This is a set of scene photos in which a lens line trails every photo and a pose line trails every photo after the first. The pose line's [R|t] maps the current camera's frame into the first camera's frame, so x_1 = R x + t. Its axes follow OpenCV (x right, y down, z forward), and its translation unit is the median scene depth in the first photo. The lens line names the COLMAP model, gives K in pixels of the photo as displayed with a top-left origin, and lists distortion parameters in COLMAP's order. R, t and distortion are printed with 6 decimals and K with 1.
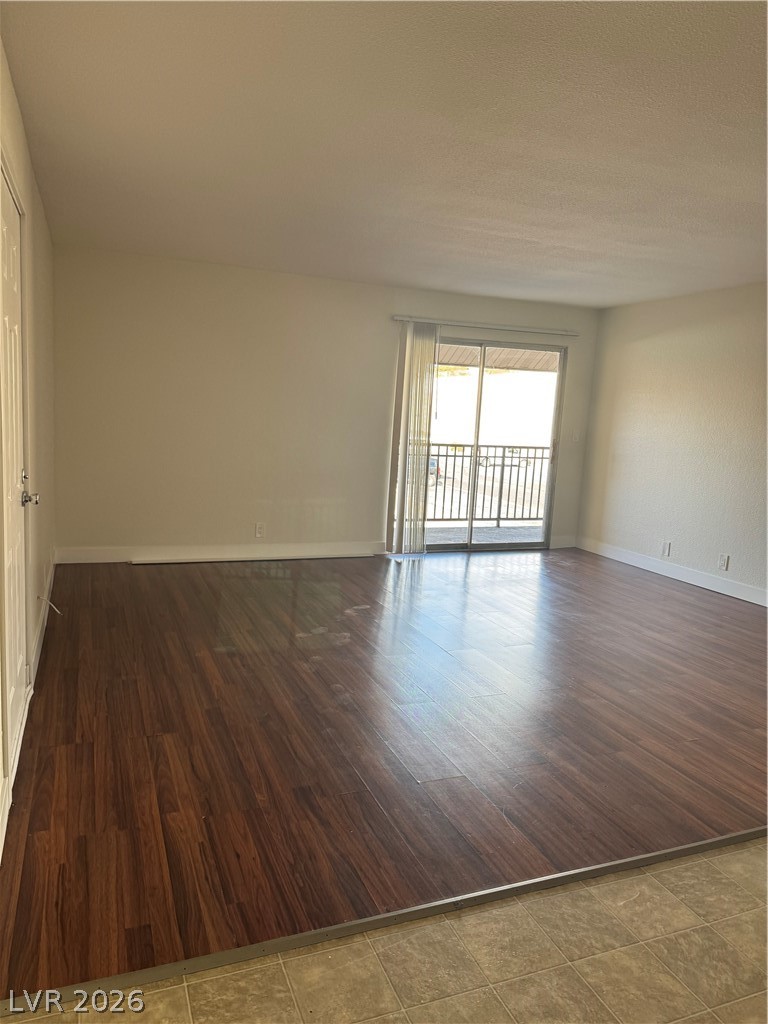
lens RADIAL K [[711.3, 0, 385.4], [0, 711.3, 514.1], [0, 0, 1]] dist [0.025280, -0.014789]
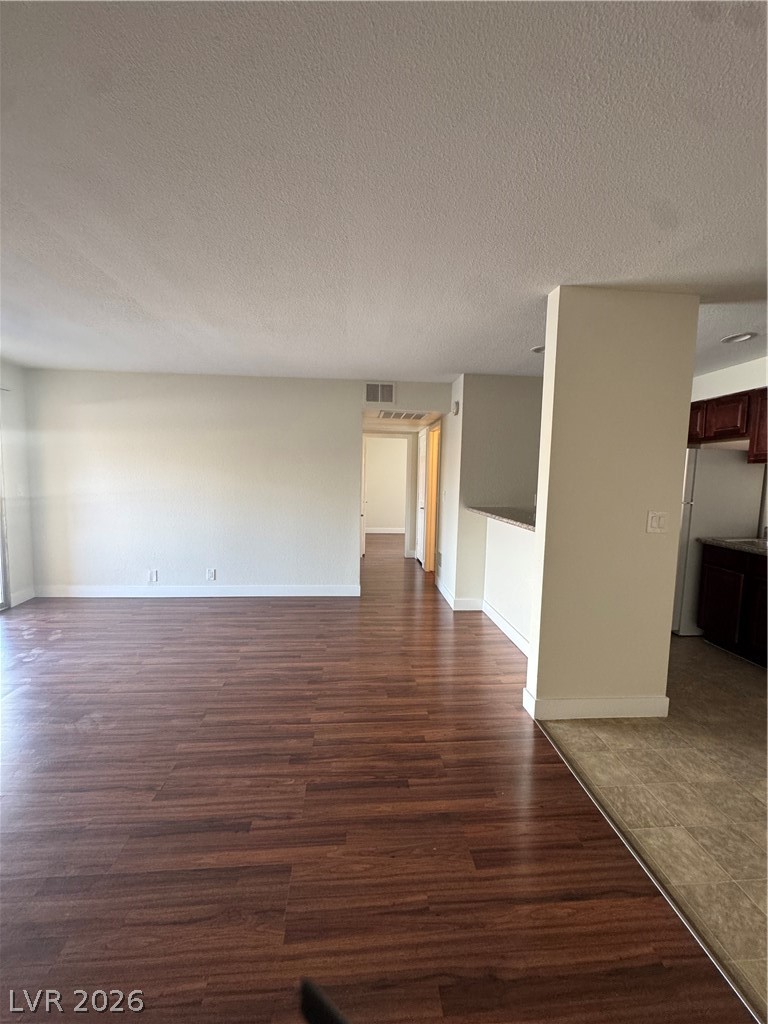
lens RADIAL K [[415.9, 0, 380.4], [0, 415.9, 507.4], [0, 0, 1]] dist [-0.005890, -0.000077]
pose [[0.312586, -0.115944, 0.942787, -0.261302], [0.139151, 0.987405, 0.075294, -0.122320], [-0.939642, 0.107654, 0.324782, 0.713192]]
